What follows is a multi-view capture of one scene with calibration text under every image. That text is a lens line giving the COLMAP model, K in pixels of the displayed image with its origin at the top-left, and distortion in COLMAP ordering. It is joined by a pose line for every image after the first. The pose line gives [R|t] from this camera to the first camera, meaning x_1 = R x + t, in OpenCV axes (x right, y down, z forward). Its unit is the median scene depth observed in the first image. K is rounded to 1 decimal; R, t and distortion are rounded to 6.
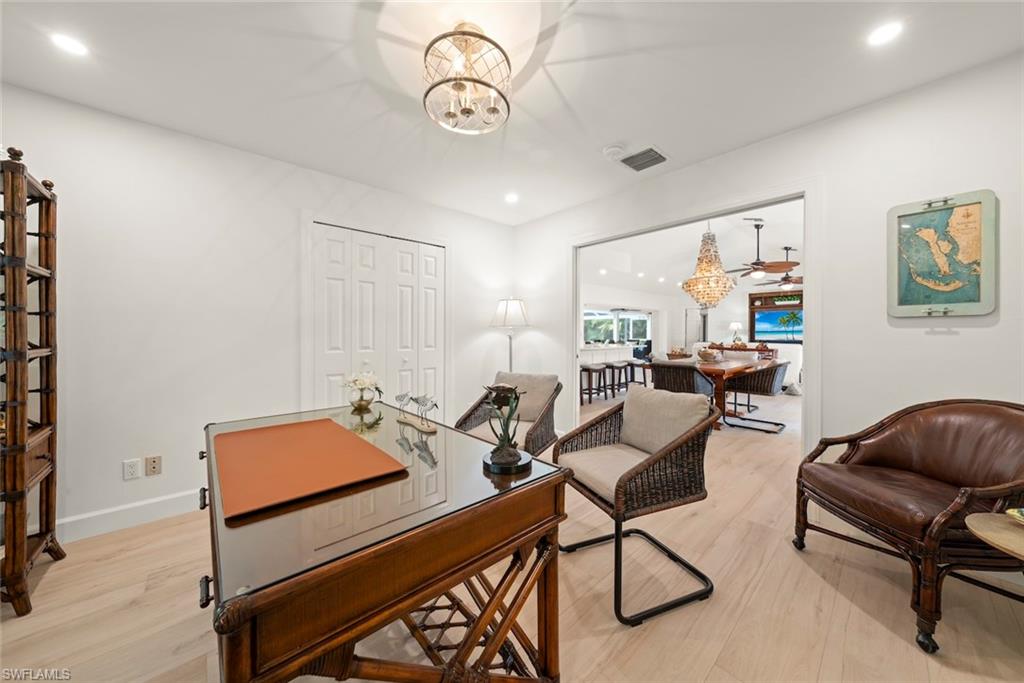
lens RADIAL K [[347.4, 0, 513.8], [0, 347.4, 334.9], [0, 0, 1]] dist [-0.000295, -0.000020]
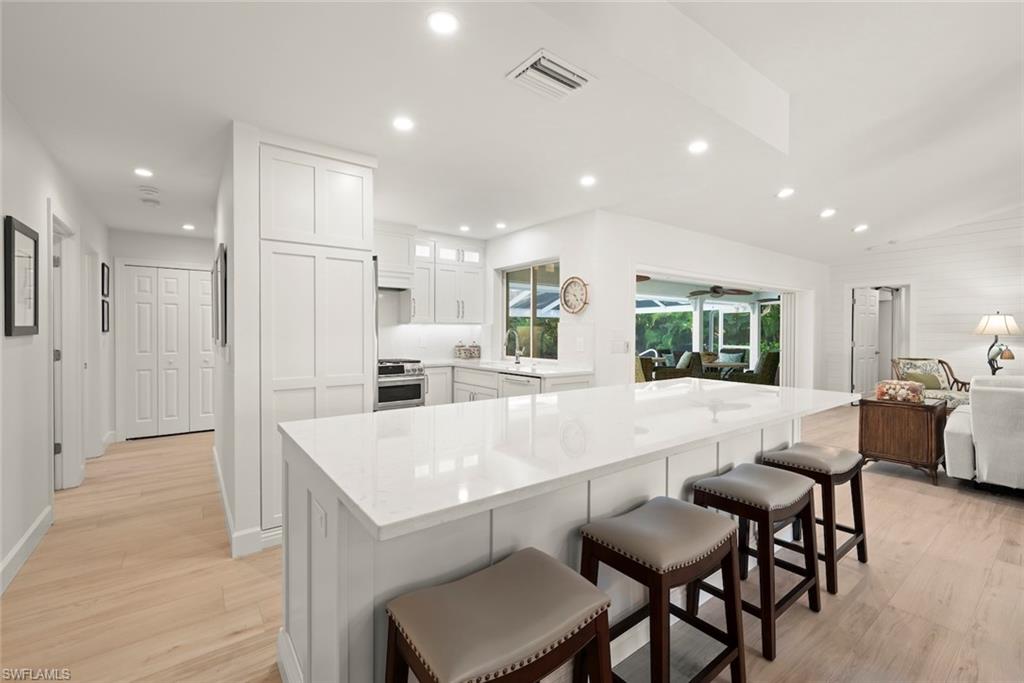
lens RADIAL K [[429.8, 0, 511.7], [0, 429.8, 337.0], [0, 0, 1]] dist [0.001540, 0.000054]
pose [[0.995763, 0.001287, -0.091951, 0.096478], [-0.000783, 0.999984, 0.005515, -0.012748], [0.091956, -0.005420, 0.995748, 0.442709]]
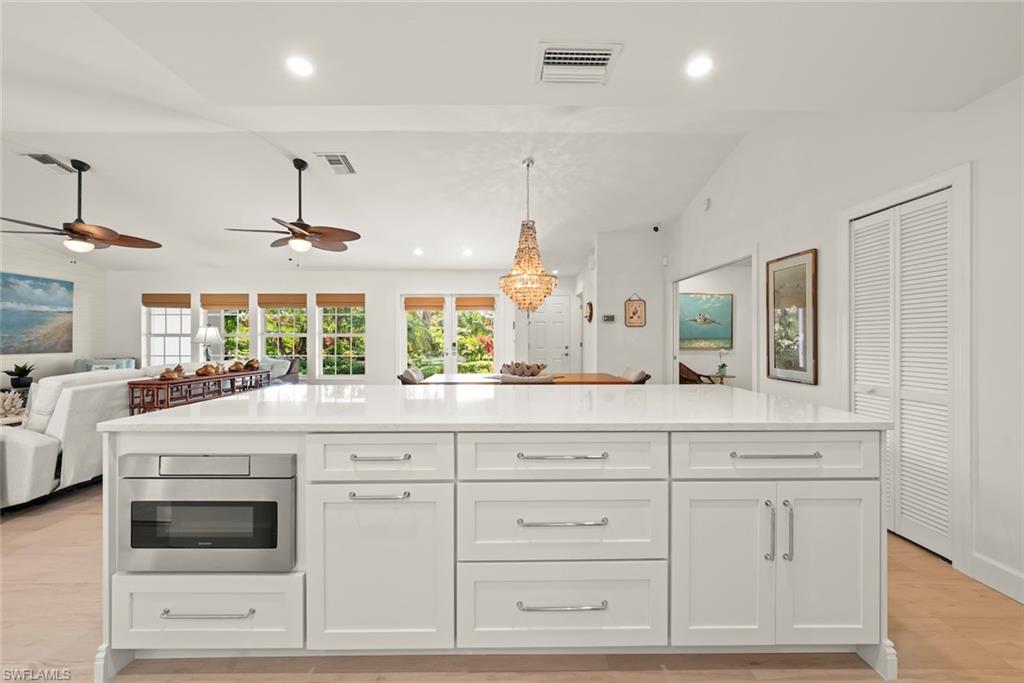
lens RADIAL K [[368.7, 0, 509.8], [0, 368.7, 335.8], [0, 0, 1]] dist [-0.000214, 0.000295]
pose [[-0.745658, 0.000301, 0.666329, 0.007217], [0.003909, 0.999985, 0.003923, -0.010931], [-0.666318, 0.005530, -0.745647, 0.781052]]
